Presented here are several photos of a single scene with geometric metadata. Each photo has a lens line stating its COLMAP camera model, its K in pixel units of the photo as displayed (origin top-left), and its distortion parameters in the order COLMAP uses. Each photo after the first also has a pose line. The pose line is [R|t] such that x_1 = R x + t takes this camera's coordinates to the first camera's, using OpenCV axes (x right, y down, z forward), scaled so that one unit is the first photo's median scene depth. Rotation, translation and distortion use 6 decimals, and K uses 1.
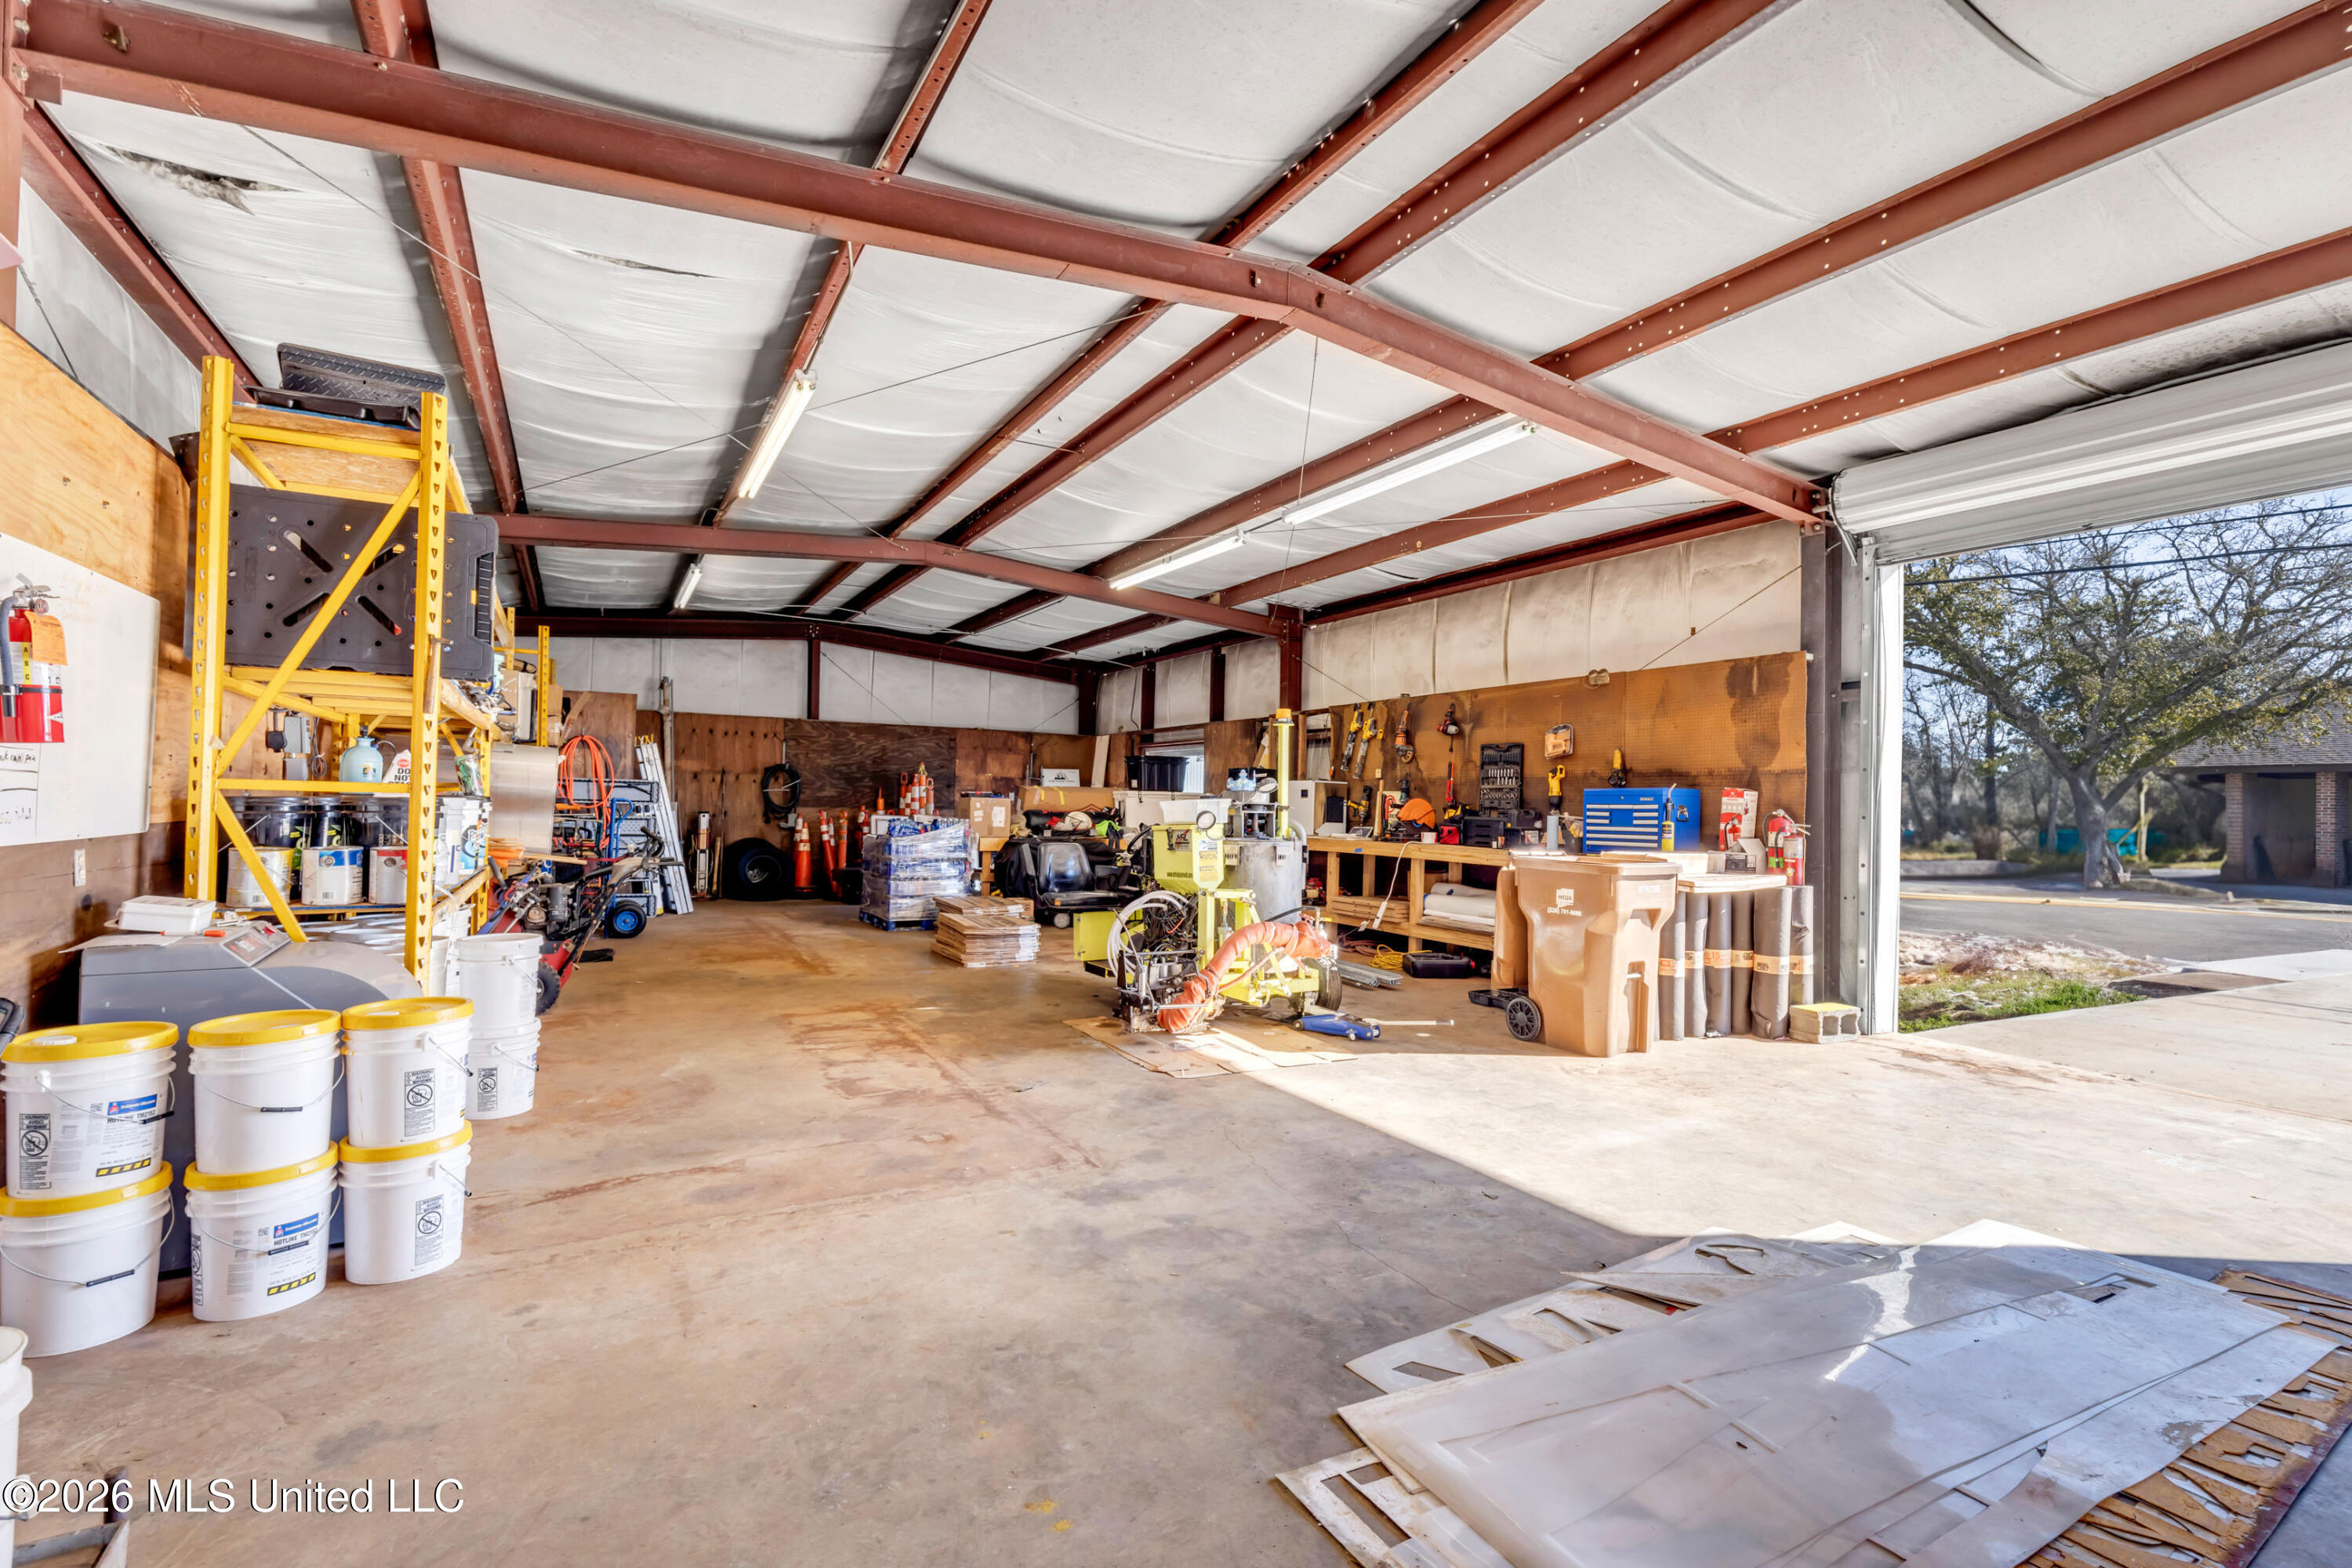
lens RADIAL K [[1070.8, 0, 1186.4], [0, 1070.8, 772.6], [0, 0, 1]] dist [0.001461, 0.000147]
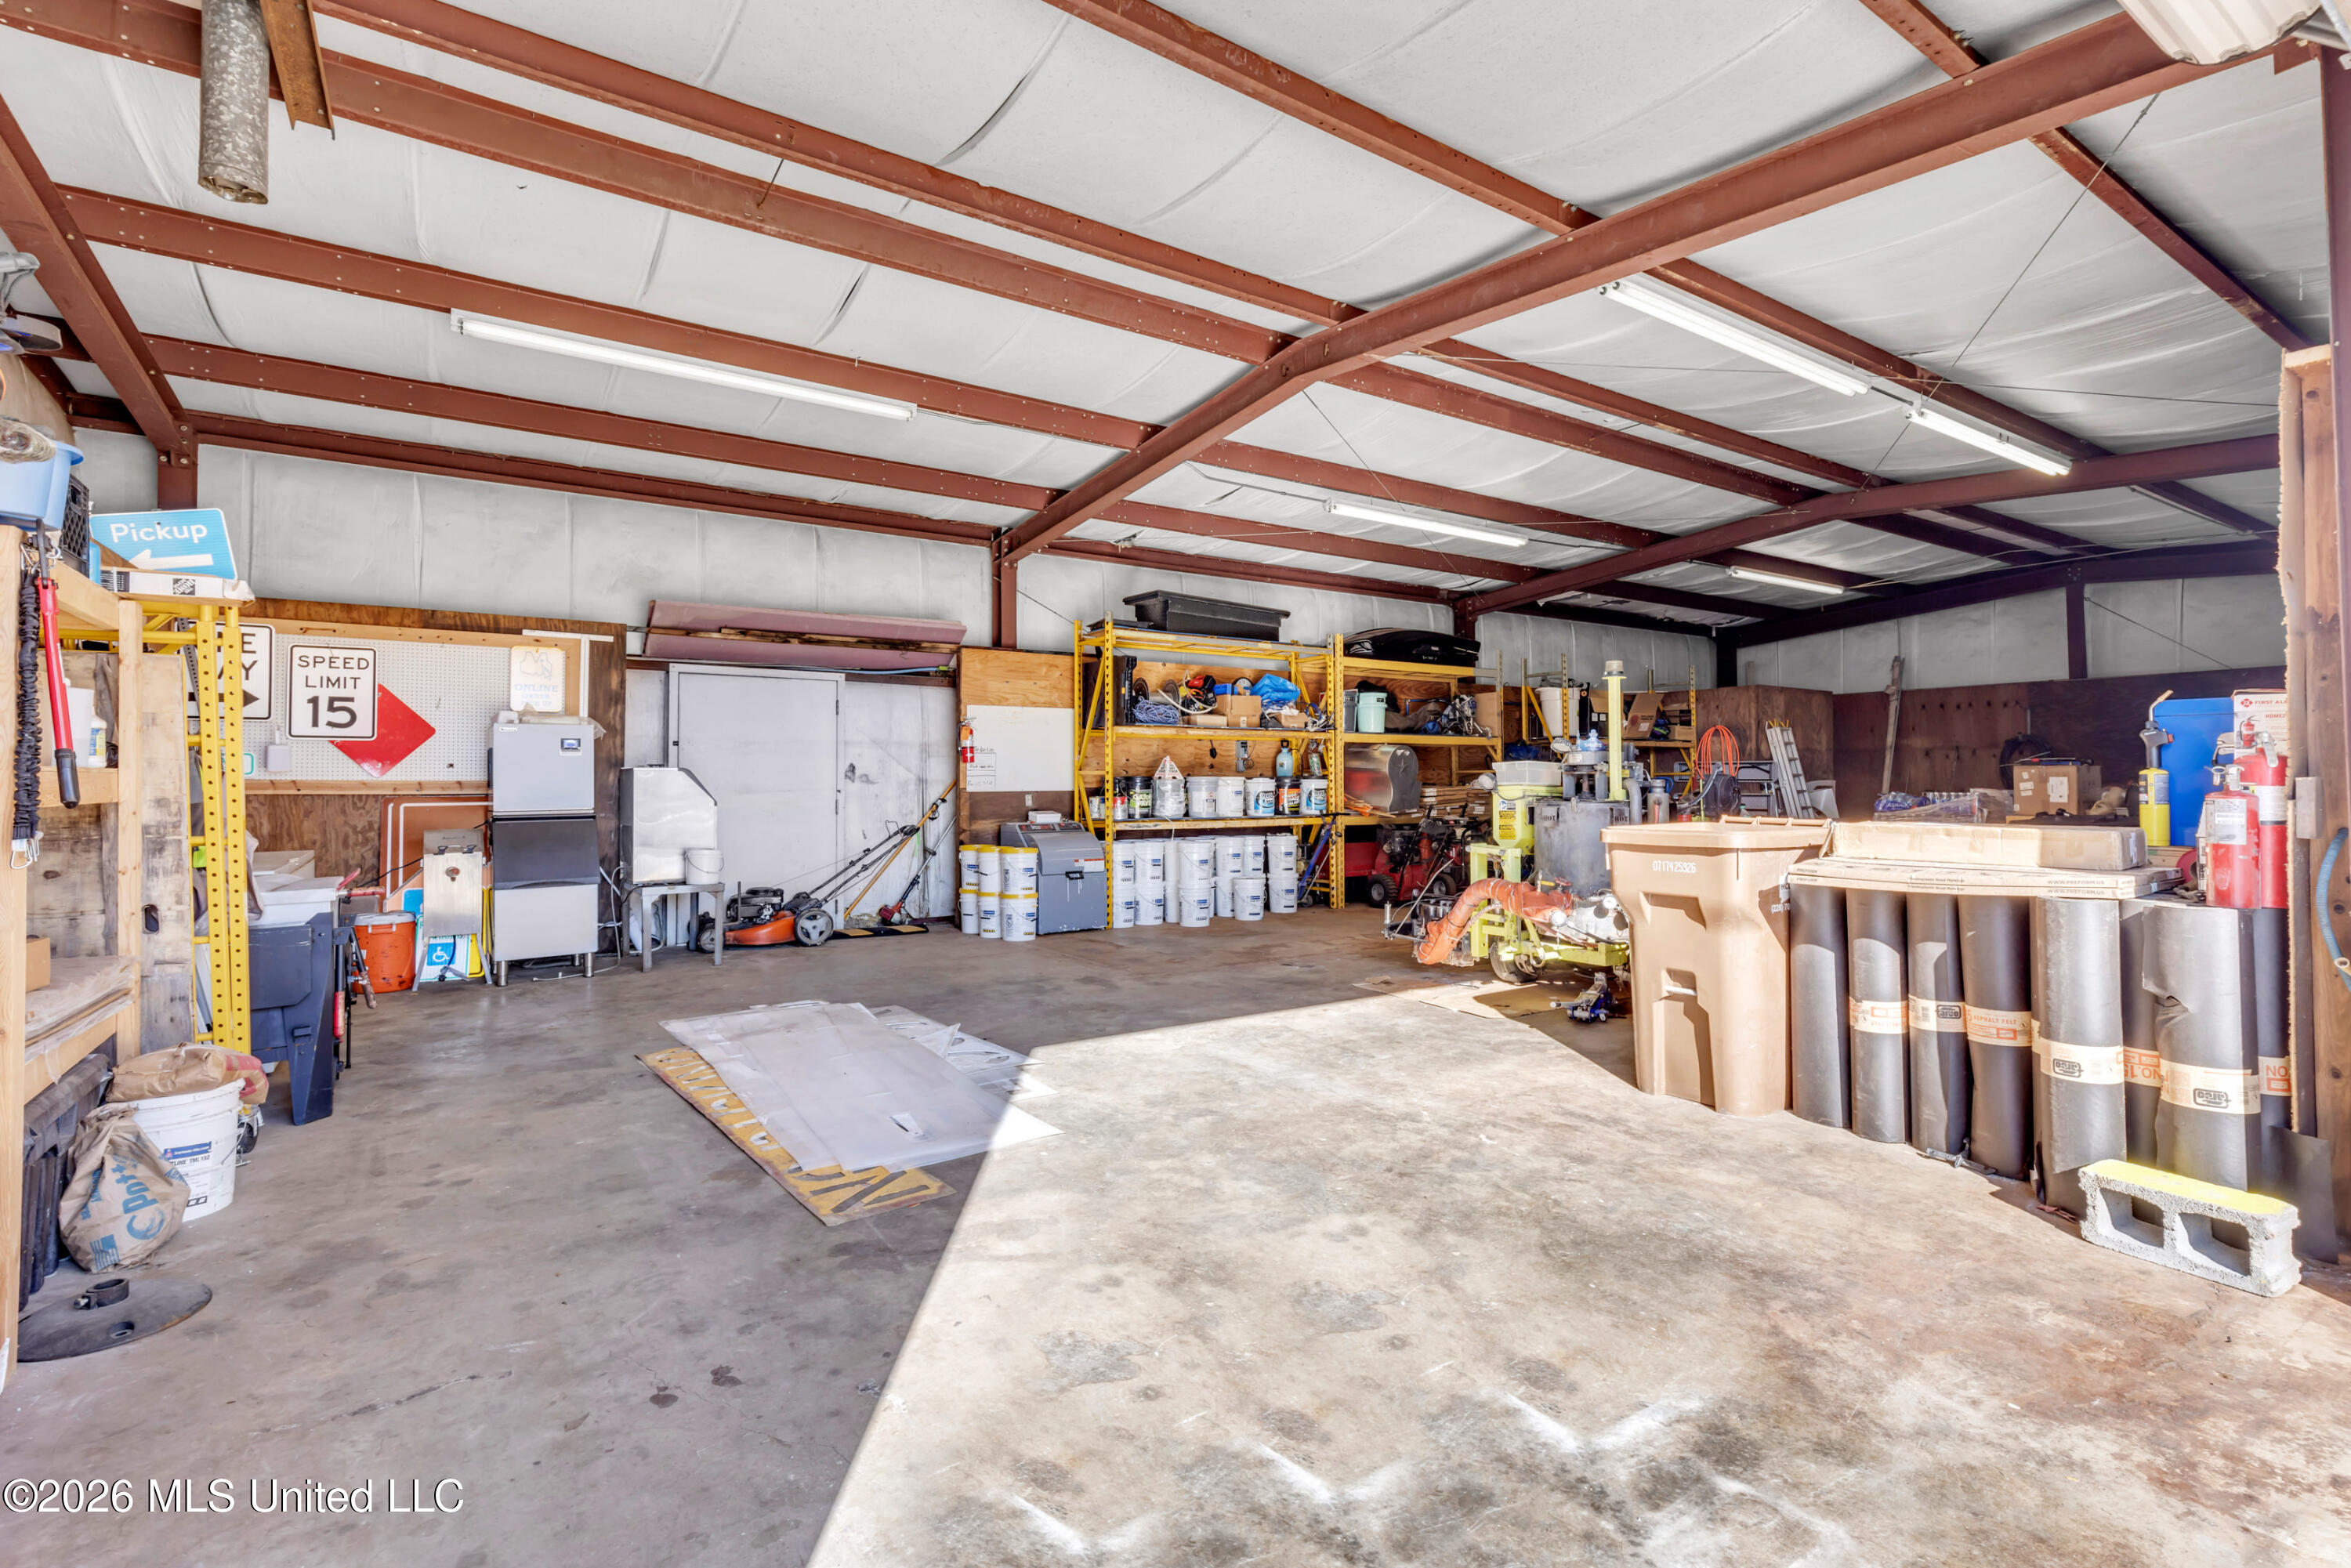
lens RADIAL K [[1070.3, 0, 1185.9], [0, 1070.3, 772.6], [0, 0, 1]] dist [0.001461, 0.000147]
pose [[0.078564, -0.027791, -0.996522, 0.440893], [0.034588, 0.999086, -0.025135, 0.021107], [0.996309, -0.032493, 0.079454, 0.250399]]
